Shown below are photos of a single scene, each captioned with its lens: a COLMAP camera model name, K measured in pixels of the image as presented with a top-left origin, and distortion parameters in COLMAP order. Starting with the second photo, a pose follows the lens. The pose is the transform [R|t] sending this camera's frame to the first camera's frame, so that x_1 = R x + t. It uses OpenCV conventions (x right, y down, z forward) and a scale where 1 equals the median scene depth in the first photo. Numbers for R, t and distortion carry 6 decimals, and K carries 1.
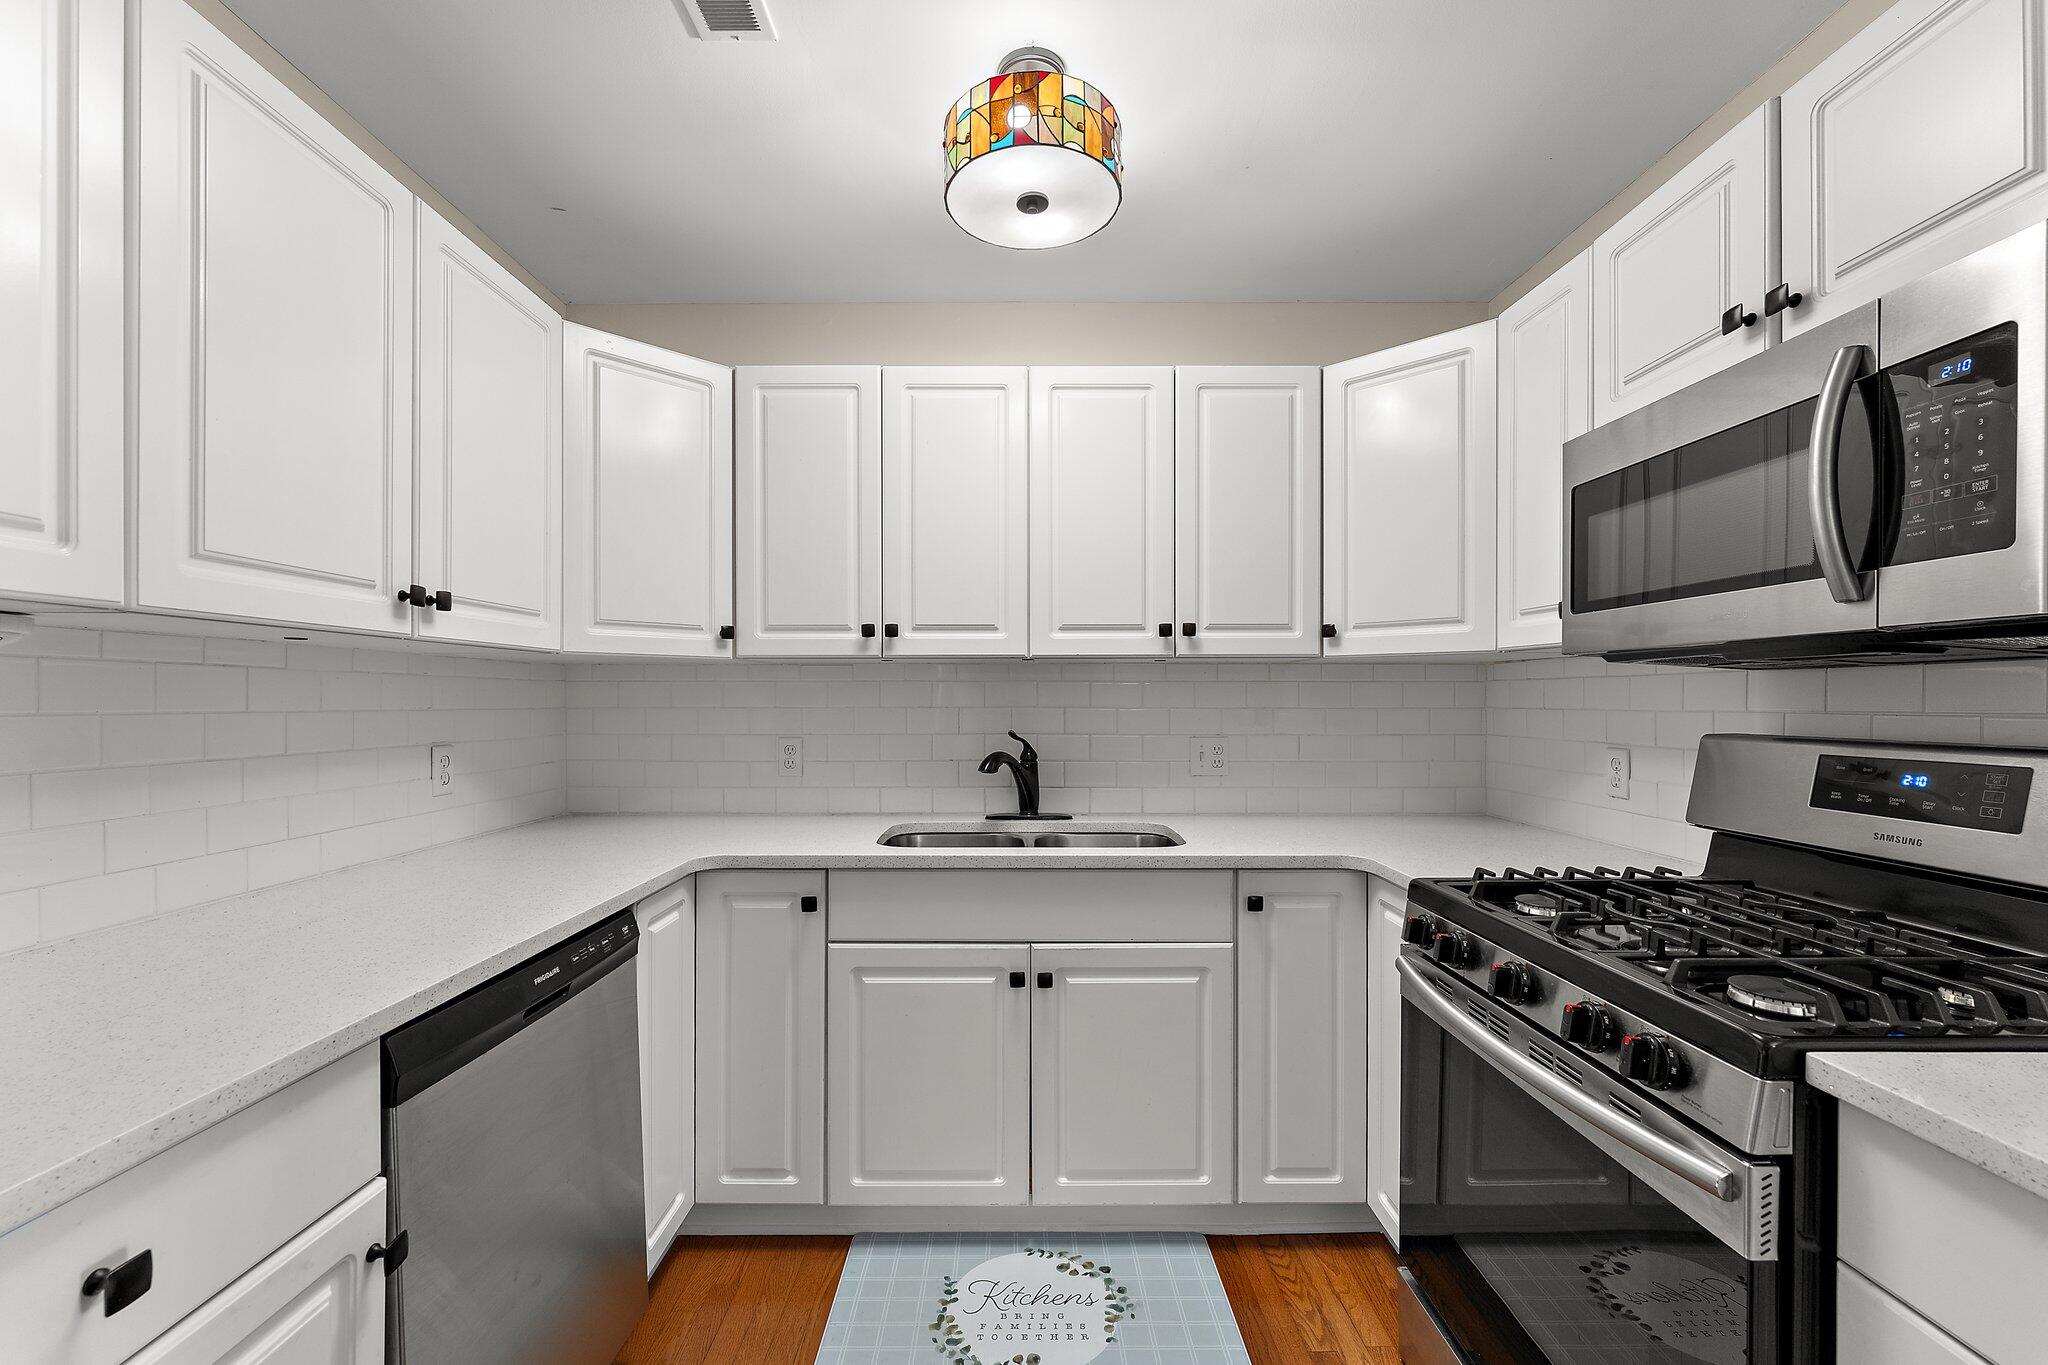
lens RADIAL K [[827.7, 0, 1018.4], [0, 827.7, 702.1], [0, 0, 1]] dist [-0.008281, 0.000923]
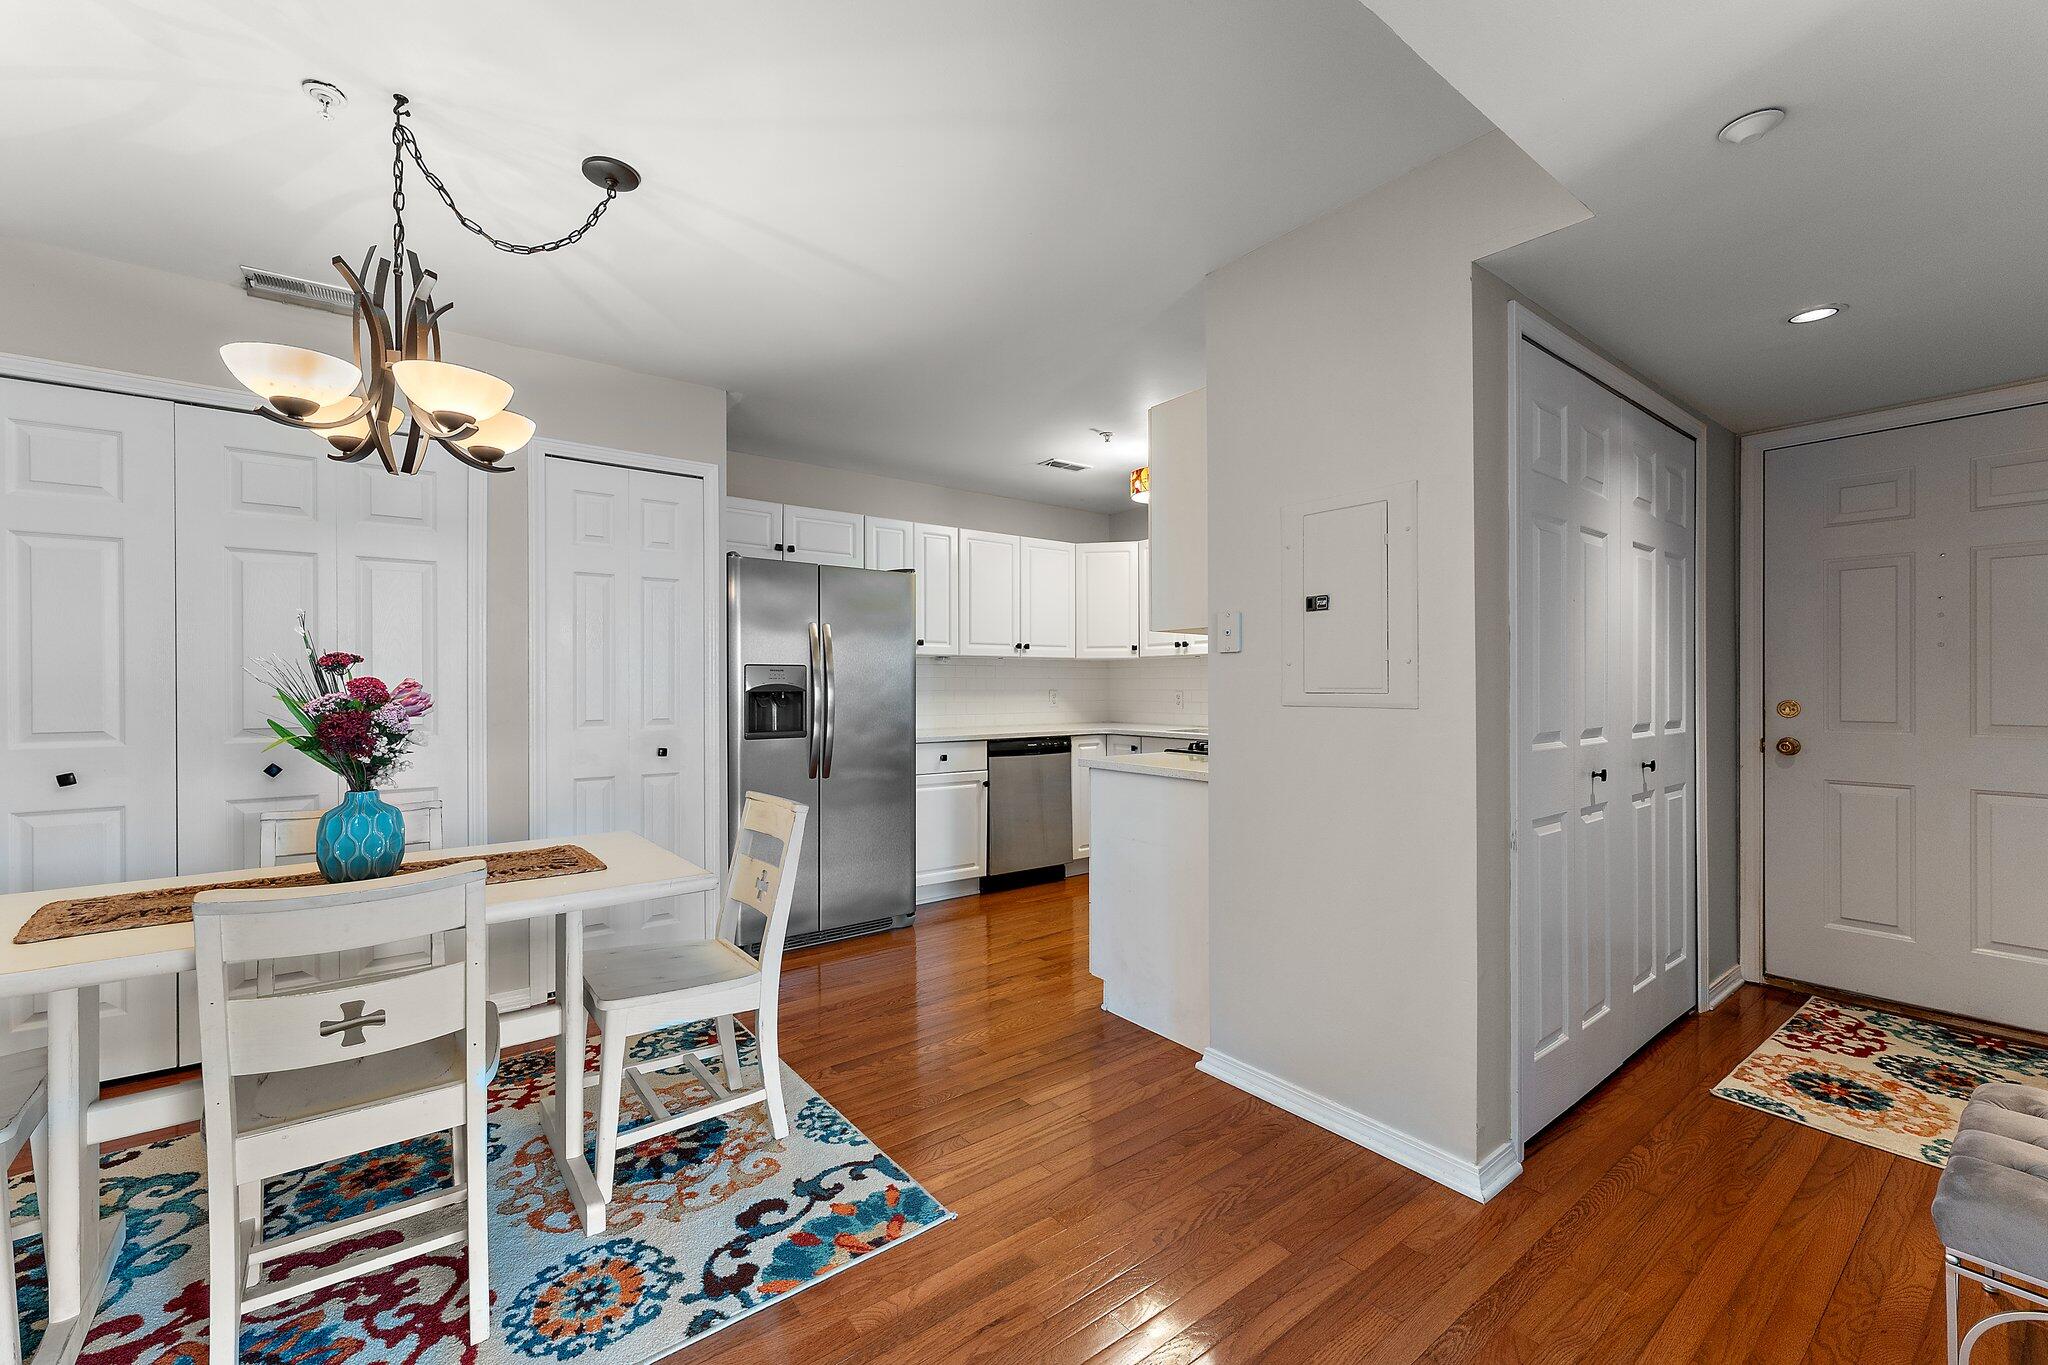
lens RADIAL K [[827.7, 0, 1036.3], [0, 827.7, 682.6], [0, 0, 1]] dist [-0.008281, 0.000923]
pose [[0.614369, -0.003163, -0.789012, 1.687798], [0.000101, 0.999992, -0.003930, 0.038197], [0.789019, 0.002335, 0.614365, -0.921854]]
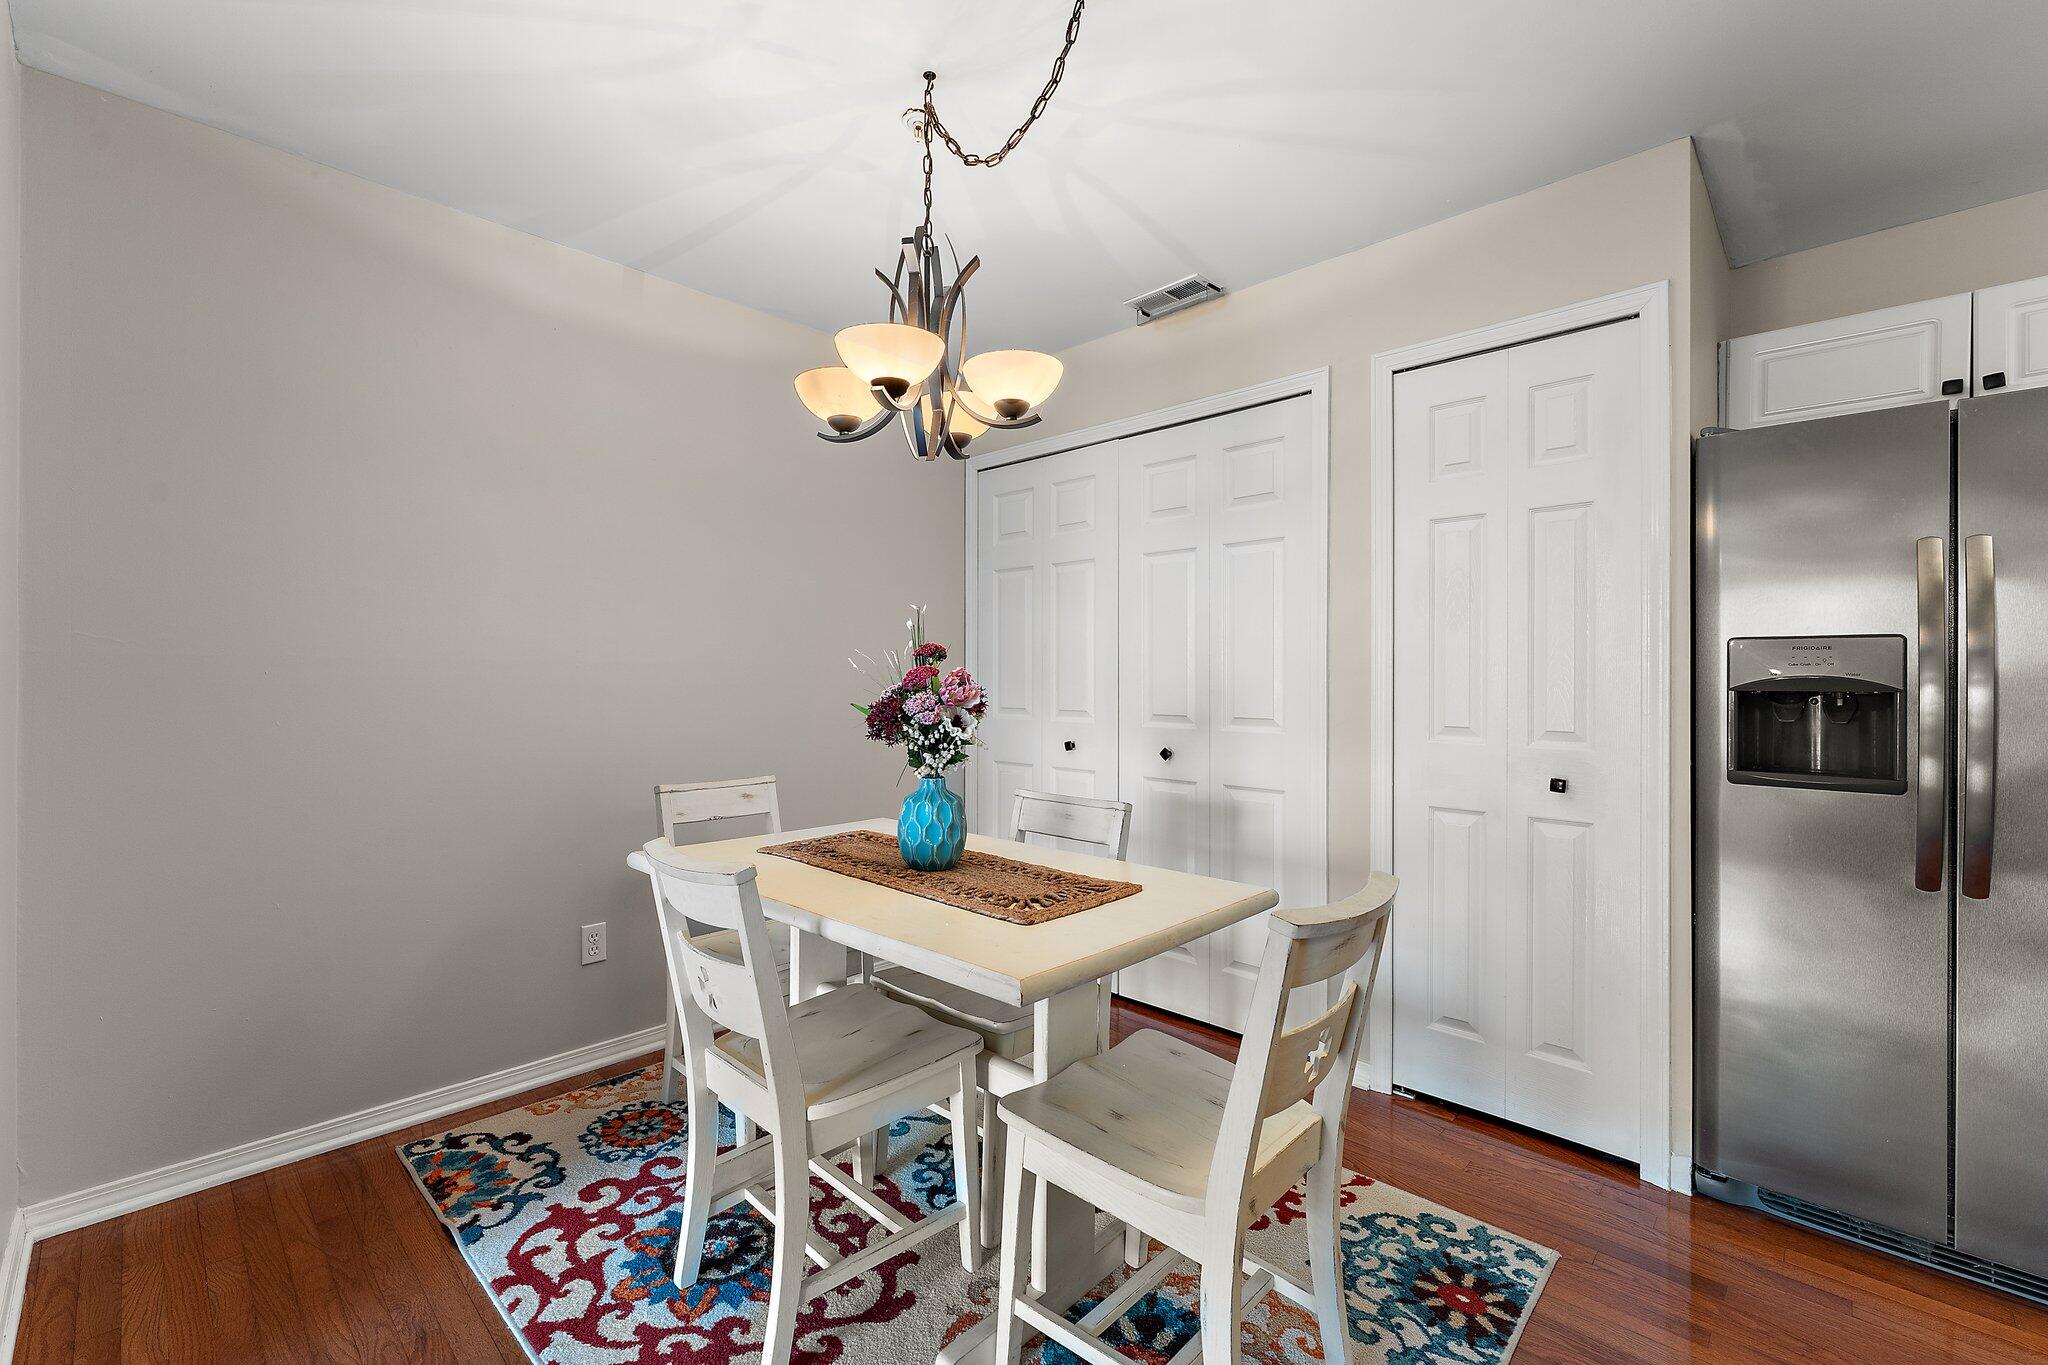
lens RADIAL K [[895.3, 0, 973.3], [0, 895.3, 666.6], [0, 0, 1]] dist [-0.002041, -0.000562]
pose [[-0.710520, -0.016199, -0.703490, 1.168360], [-0.010488, 0.999868, -0.012432, 0.046876], [0.703599, -0.001455, -0.710596, -0.155173]]
